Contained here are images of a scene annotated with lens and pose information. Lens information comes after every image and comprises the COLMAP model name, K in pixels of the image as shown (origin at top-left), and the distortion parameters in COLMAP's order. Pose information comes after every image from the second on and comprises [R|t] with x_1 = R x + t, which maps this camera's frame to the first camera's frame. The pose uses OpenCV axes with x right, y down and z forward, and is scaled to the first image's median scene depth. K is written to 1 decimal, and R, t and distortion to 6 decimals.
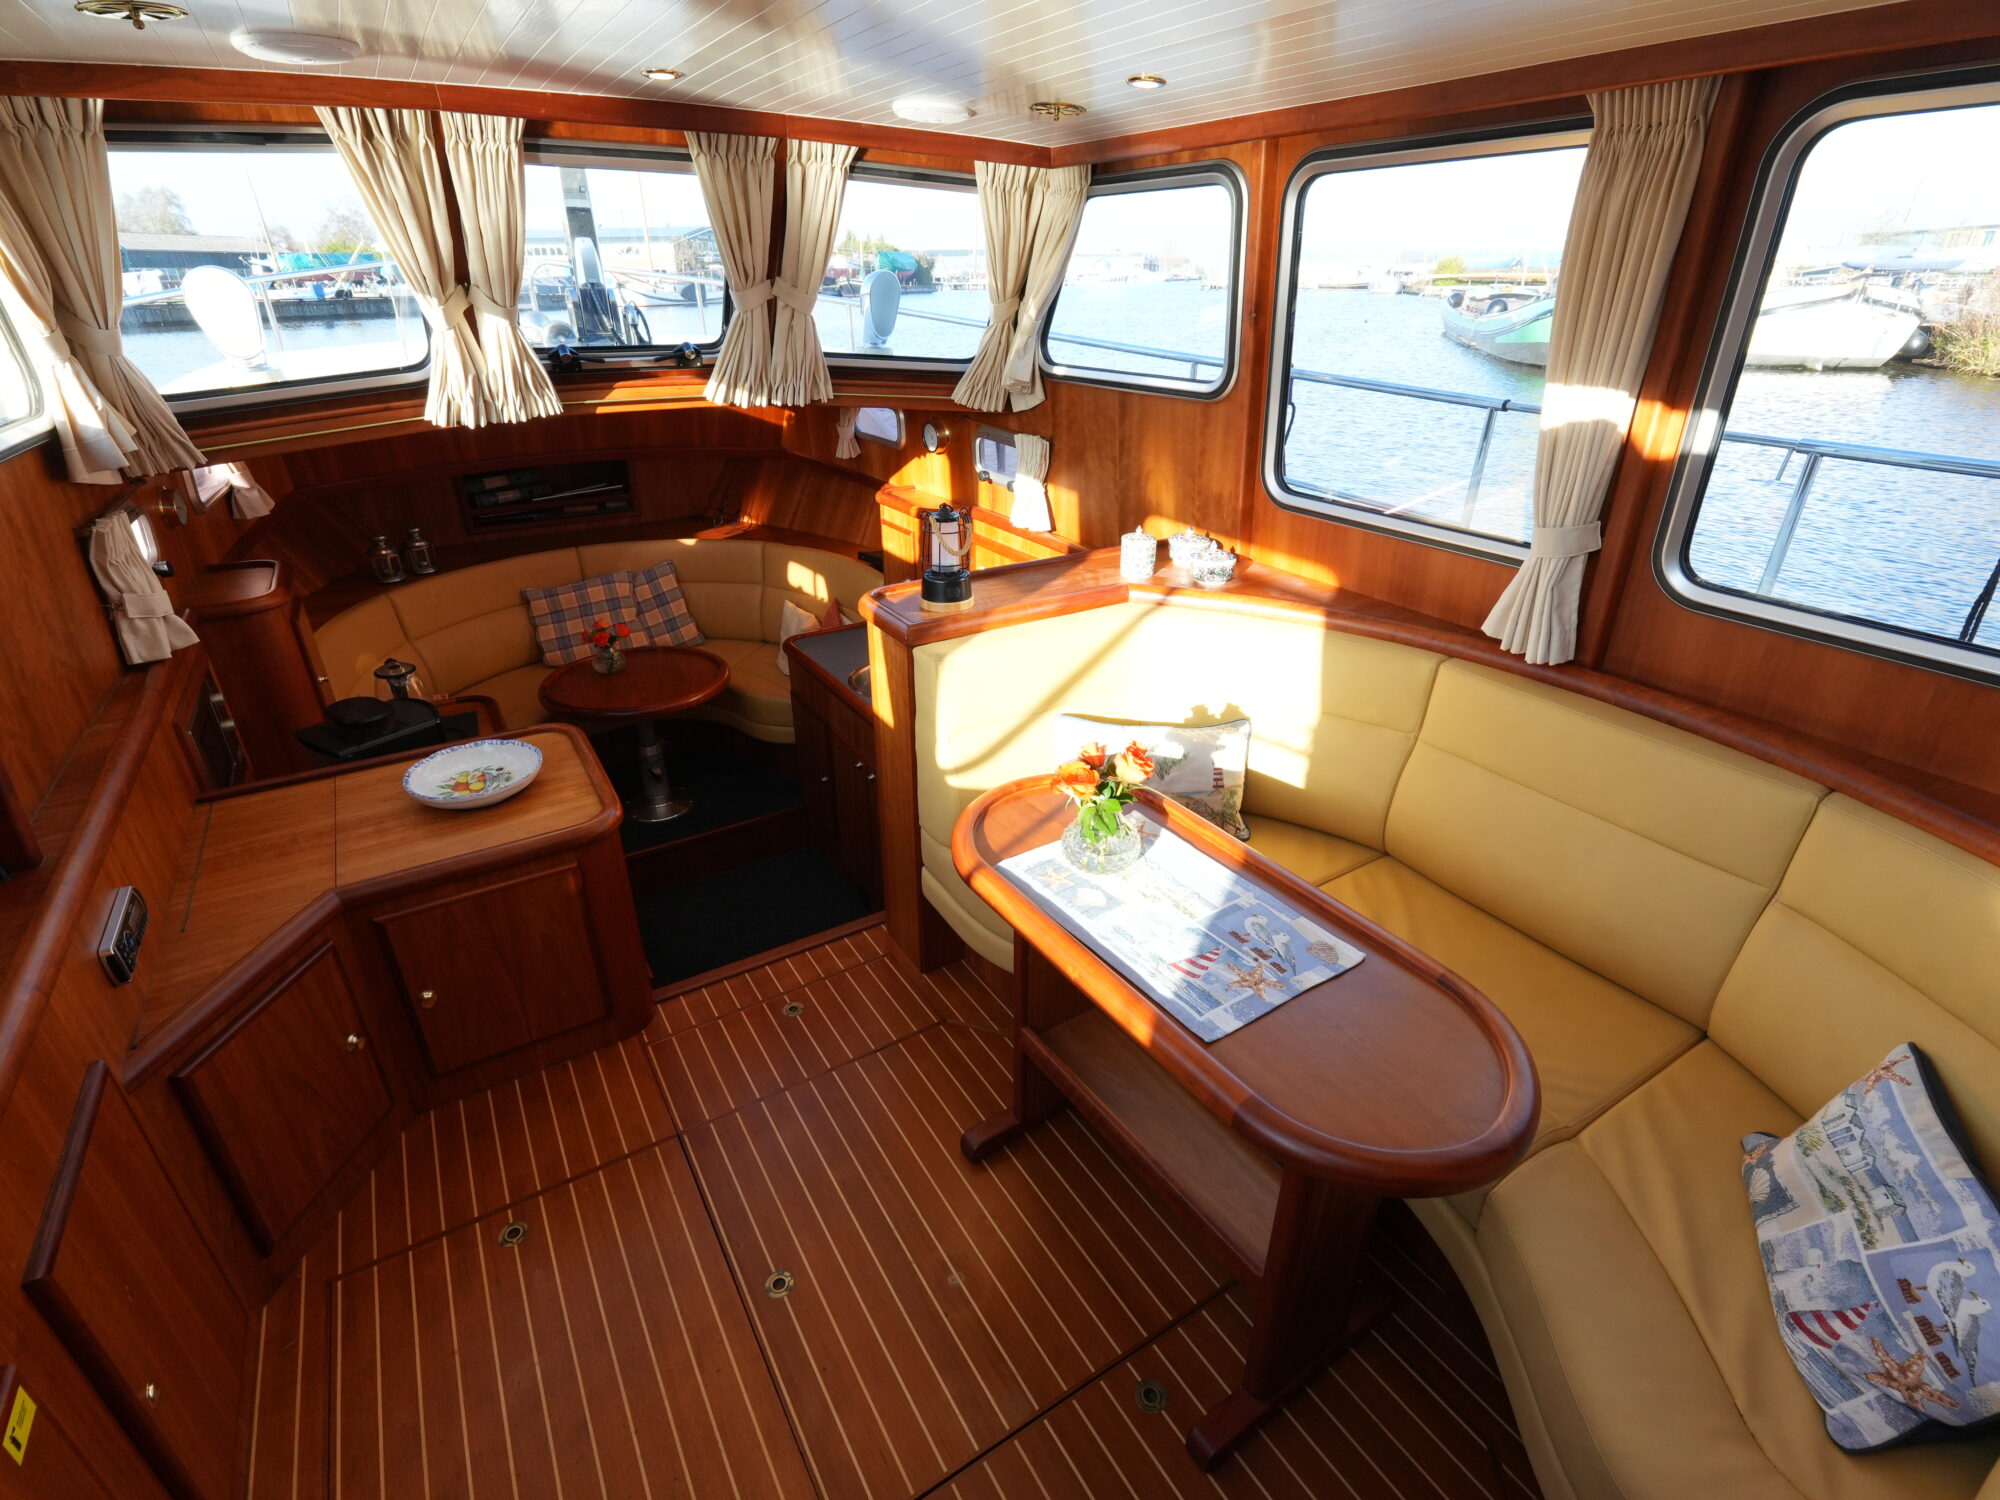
lens RADIAL K [[940.5, 0, 999.5], [0, 940.5, 744.7], [0, 0, 1]] dist [-0.001159, -0.000923]
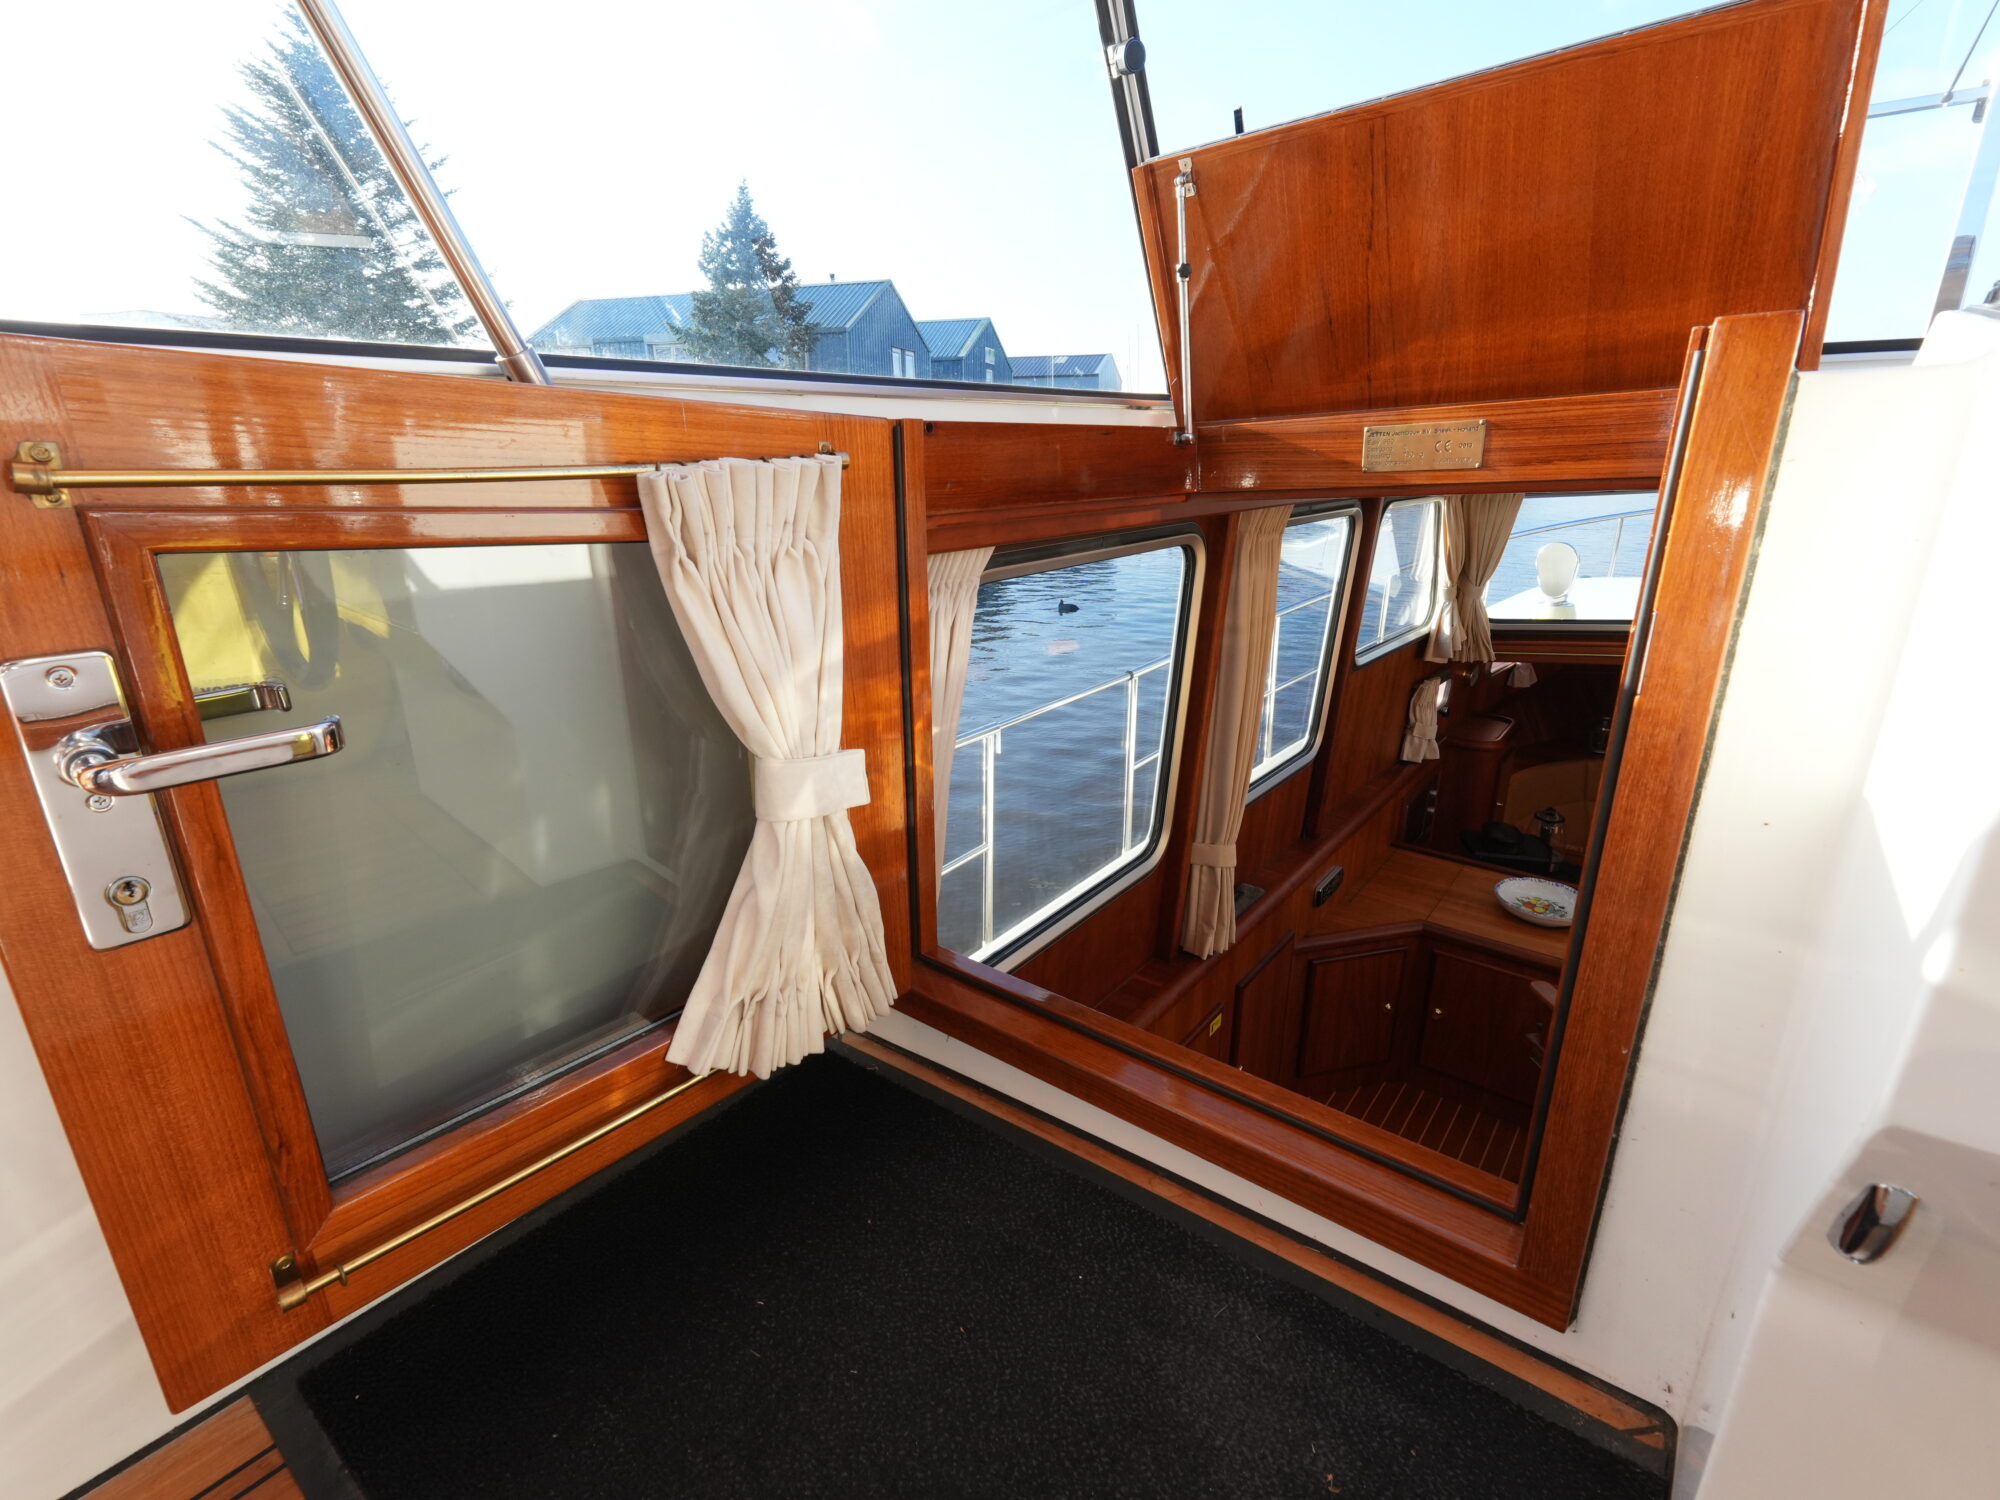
lens RADIAL K [[951.2, 0, 1002.0], [0, 951.2, 743.0], [0, 0, 1]] dist [0.000017, -0.000283]
pose [[0.347644, 0.279977, -0.894850, 0.279025], [-0.418195, 0.900492, 0.119275, -0.010817], [0.839200, 0.332757, 0.430136, -0.280451]]
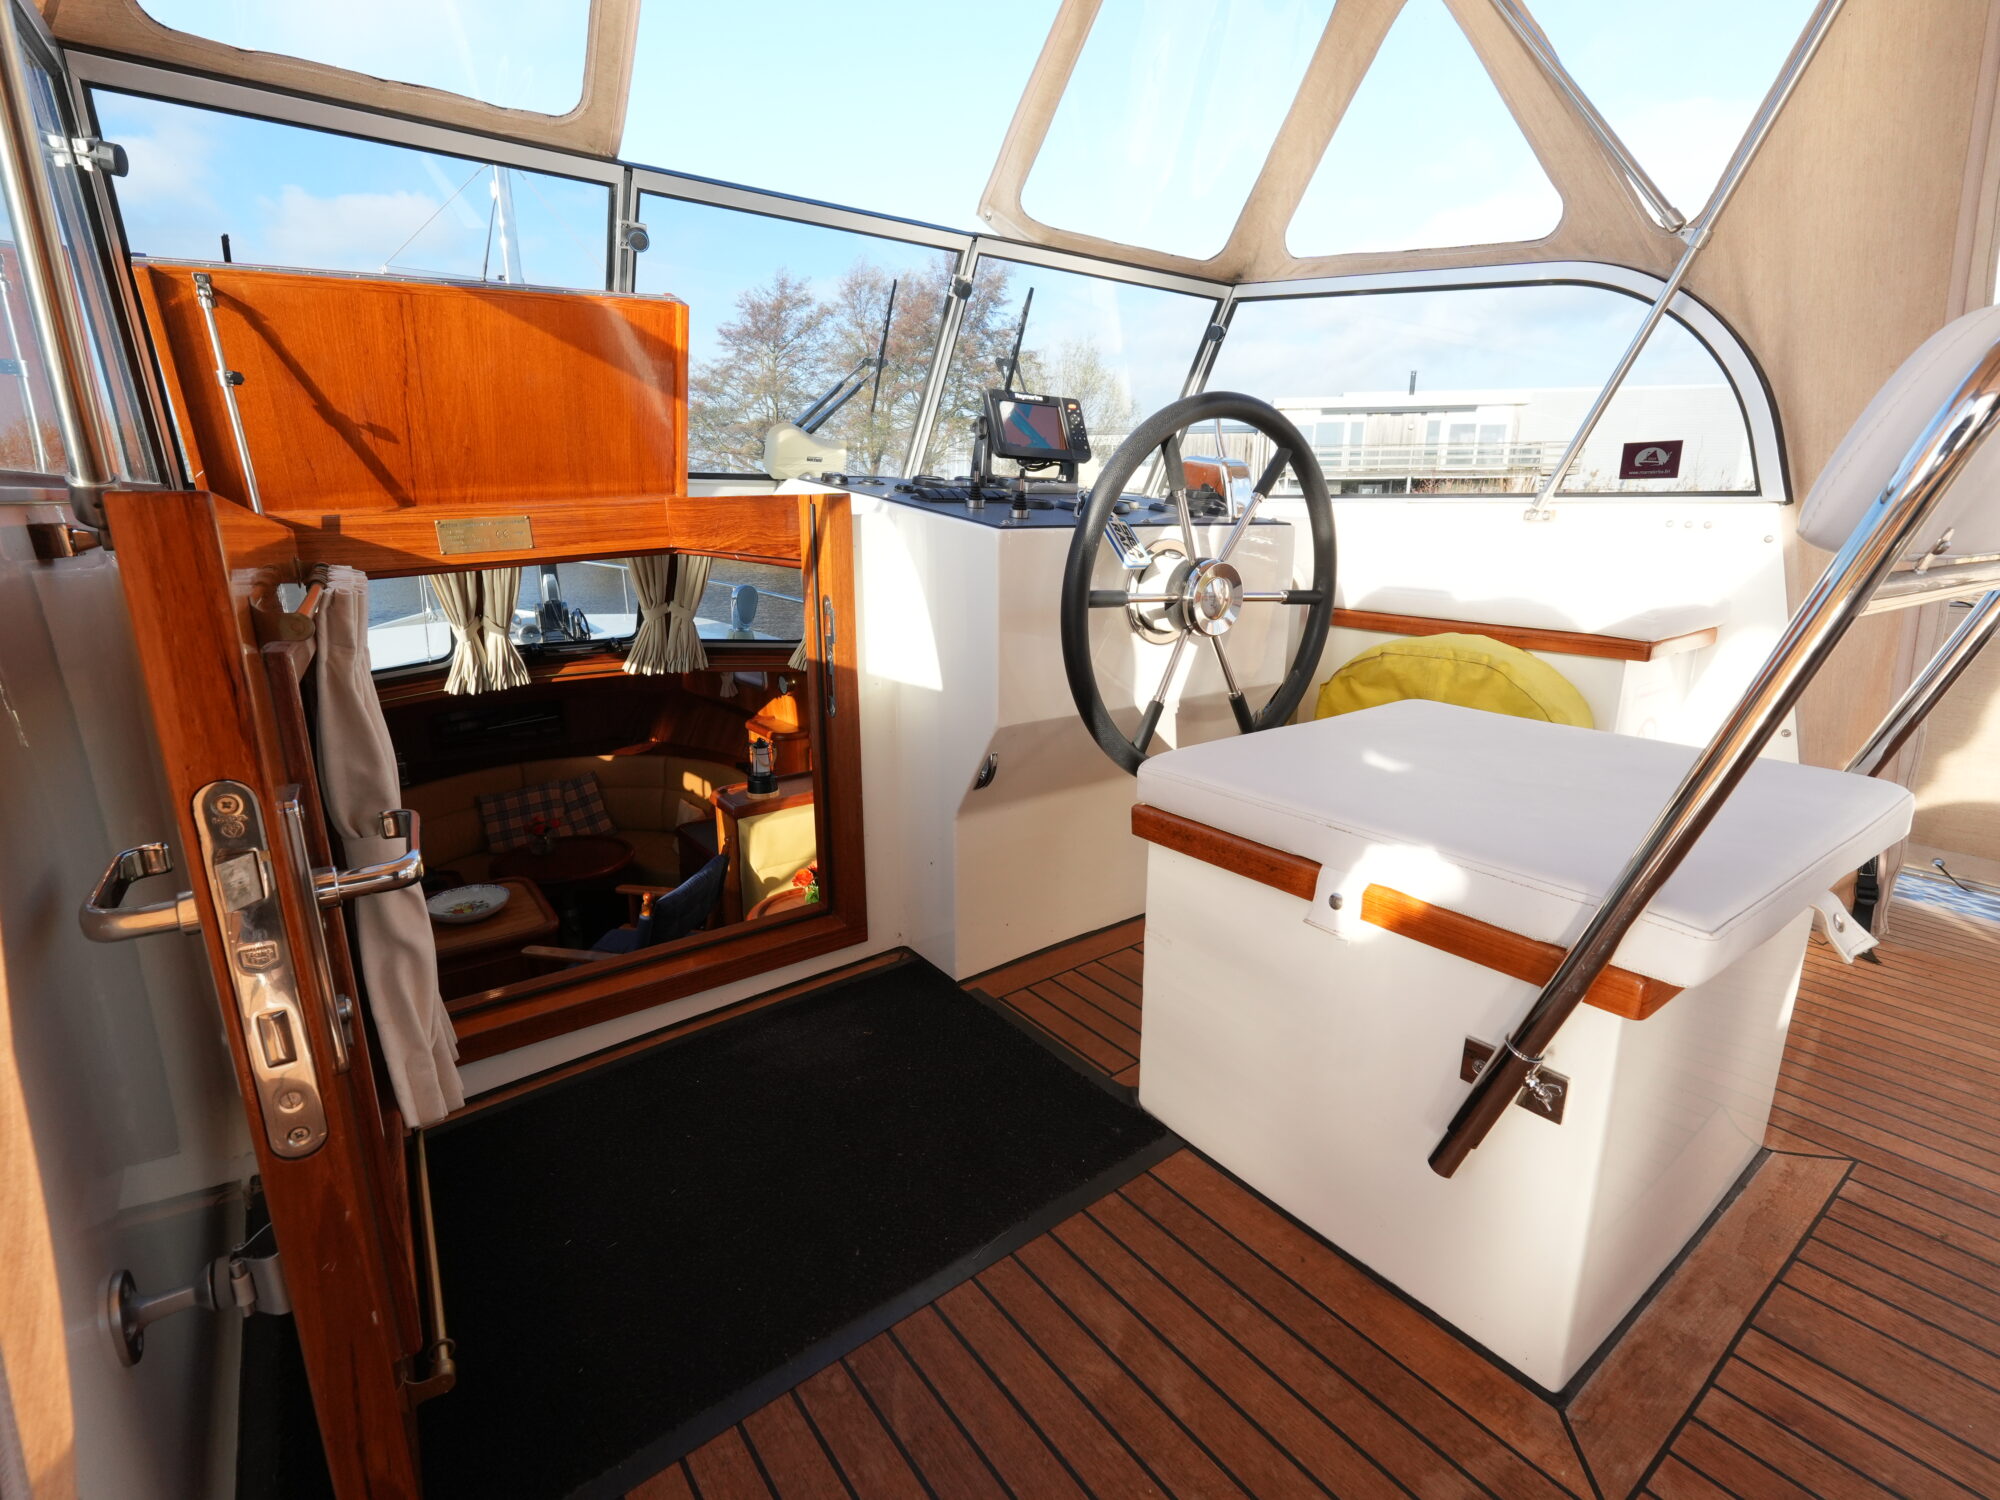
lens RADIAL K [[940.5, 0, 999.5], [0, 940.5, 744.7], [0, 0, 1]] dist [-0.001159, -0.000923]
pose [[0.996367, -0.020577, 0.082642, 0.180661], [0.037461, 0.977349, -0.208291, 0.103816], [-0.076484, 0.210630, 0.974569, -0.553314]]
